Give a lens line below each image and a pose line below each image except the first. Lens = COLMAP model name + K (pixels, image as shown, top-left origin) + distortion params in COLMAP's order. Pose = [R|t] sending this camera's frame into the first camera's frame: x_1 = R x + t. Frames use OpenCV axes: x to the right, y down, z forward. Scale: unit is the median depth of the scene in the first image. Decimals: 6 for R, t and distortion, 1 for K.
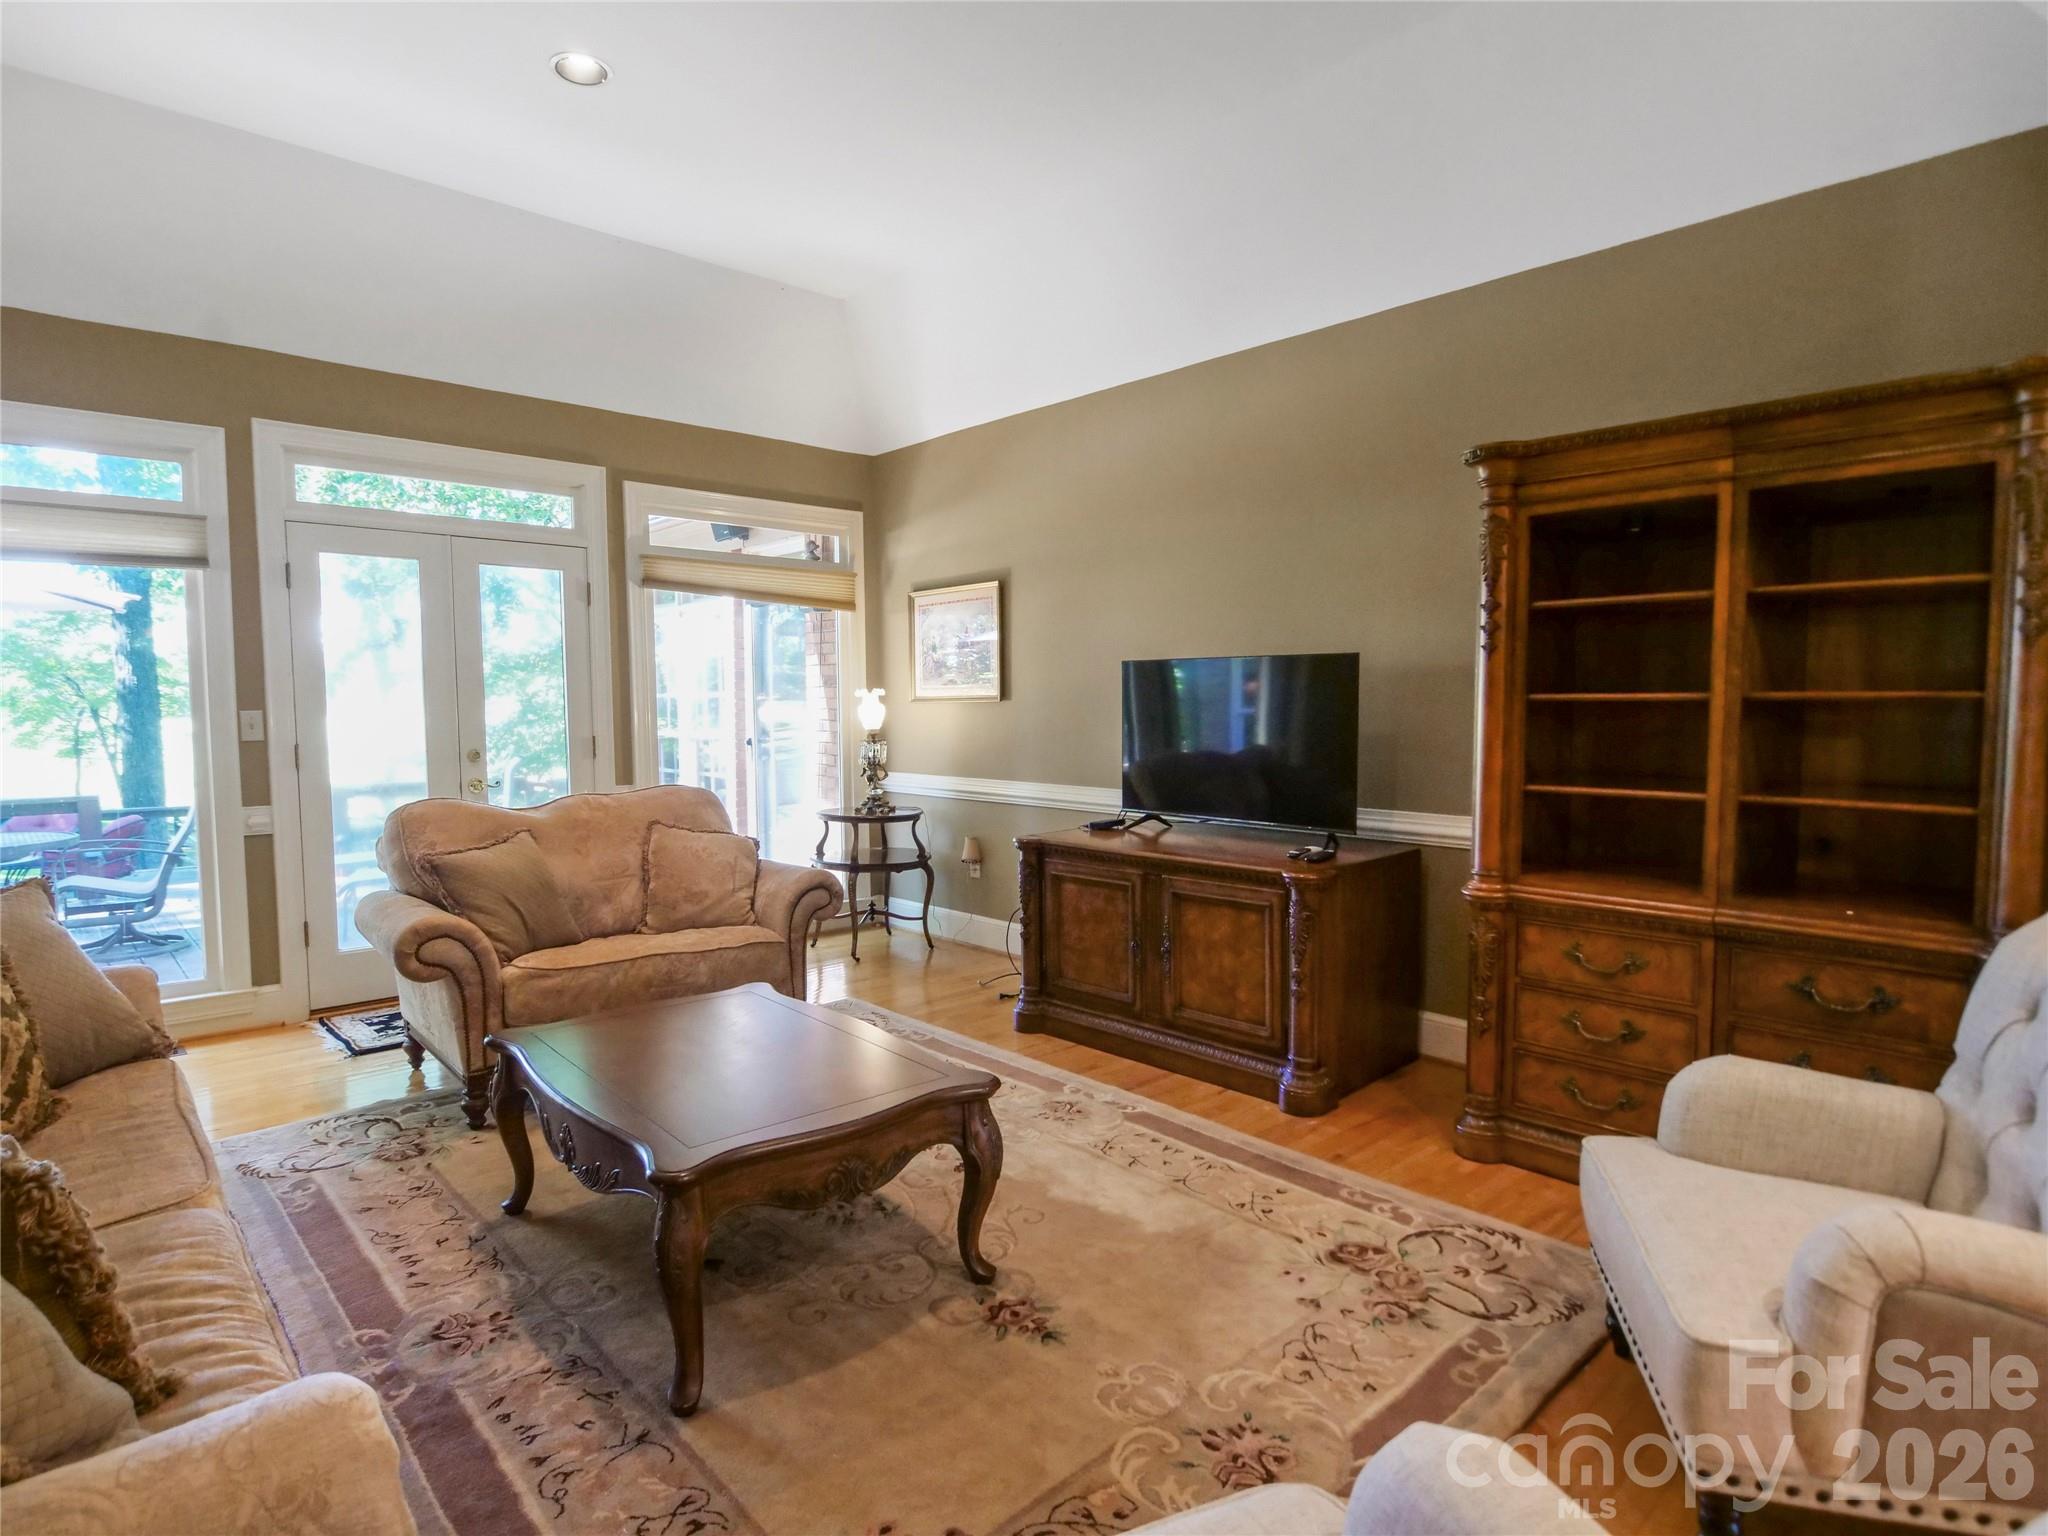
lens RADIAL K [[1105.3, 0, 1019.4], [0, 1105.3, 776.2], [0, 0, 1]] dist [-0.024556, -0.000415]
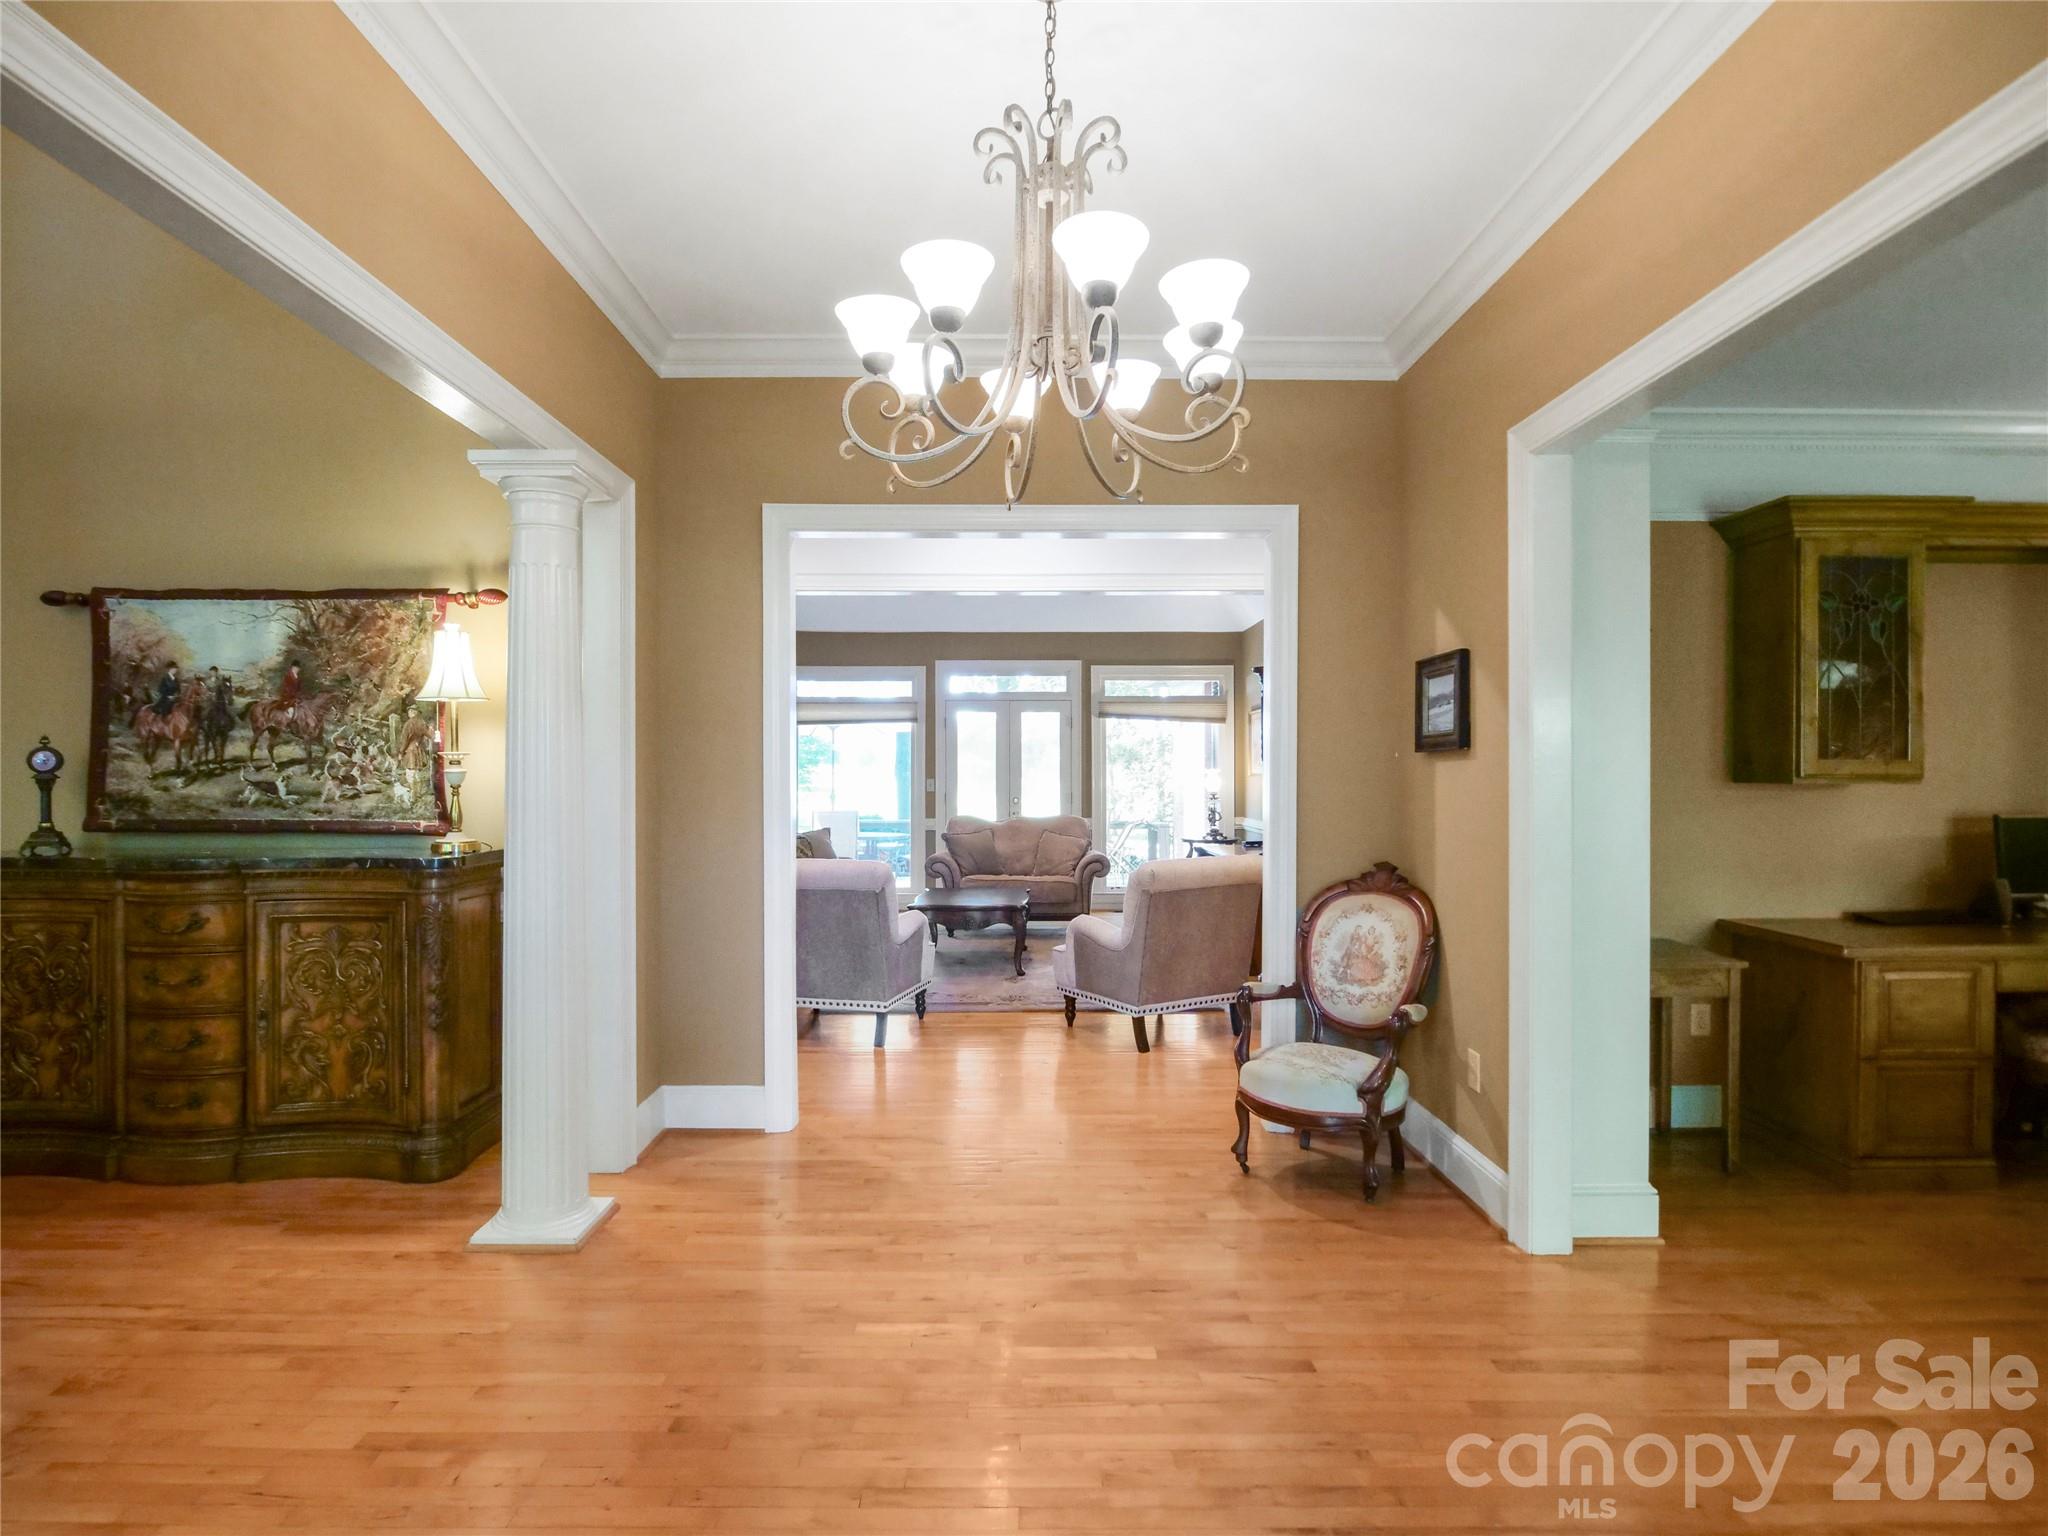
lens RADIAL K [[1105.3, 0, 1027.8], [0, 1105.3, 772.0], [0, 0, 1]] dist [-0.024556, -0.000415]
pose [[0.732287, -0.000054, -0.680996, 0.961704], [-0.046567, 0.997655, -0.050154, 0.032596], [0.679402, 0.068440, 0.730567, -0.554287]]
